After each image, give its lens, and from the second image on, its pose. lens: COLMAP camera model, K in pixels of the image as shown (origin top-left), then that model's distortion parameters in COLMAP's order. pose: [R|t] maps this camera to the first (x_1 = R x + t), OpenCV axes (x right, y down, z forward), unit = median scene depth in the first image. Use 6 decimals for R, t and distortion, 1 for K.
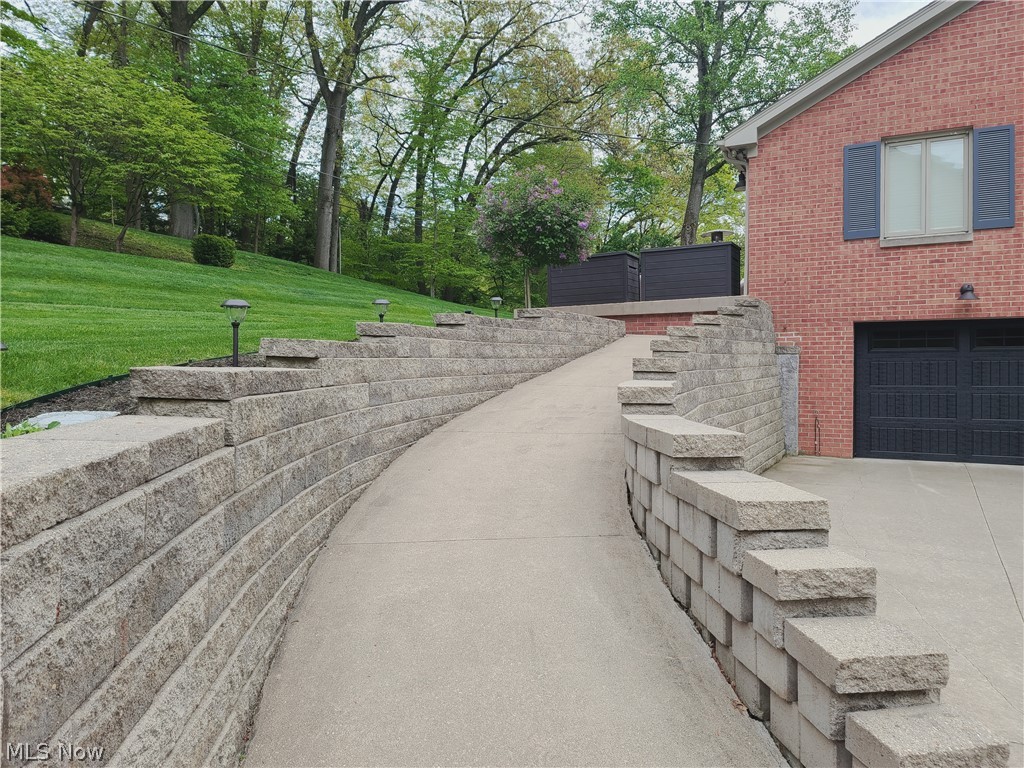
lens RADIAL K [[744.3, 0, 514.4], [0, 744.3, 383.7], [0, 0, 1]] dist [0.050468, -0.002252]
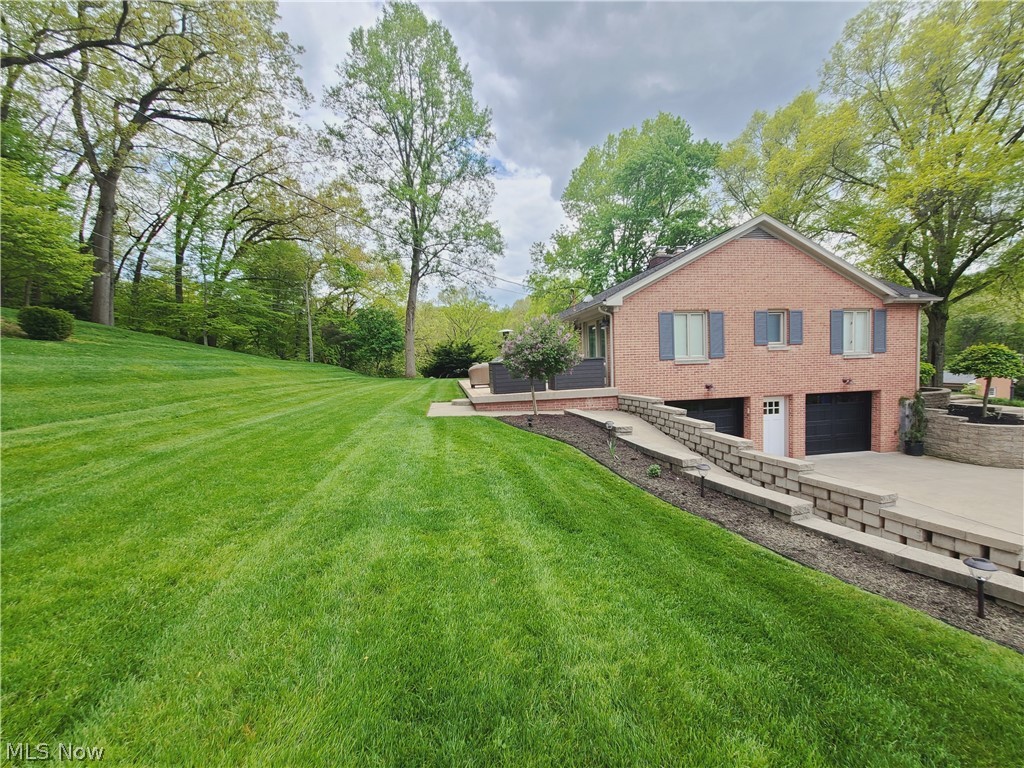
lens RADIAL K [[419.6, 0, 507.9], [0, 419.6, 382.2], [0, 0, 1]] dist [0.001557, -0.001968]
pose [[0.807789, -0.047600, 0.587547, -0.279764], [0.045591, 0.998794, 0.018237, -0.092088], [-0.587707, 0.012055, 0.808984, 0.190663]]
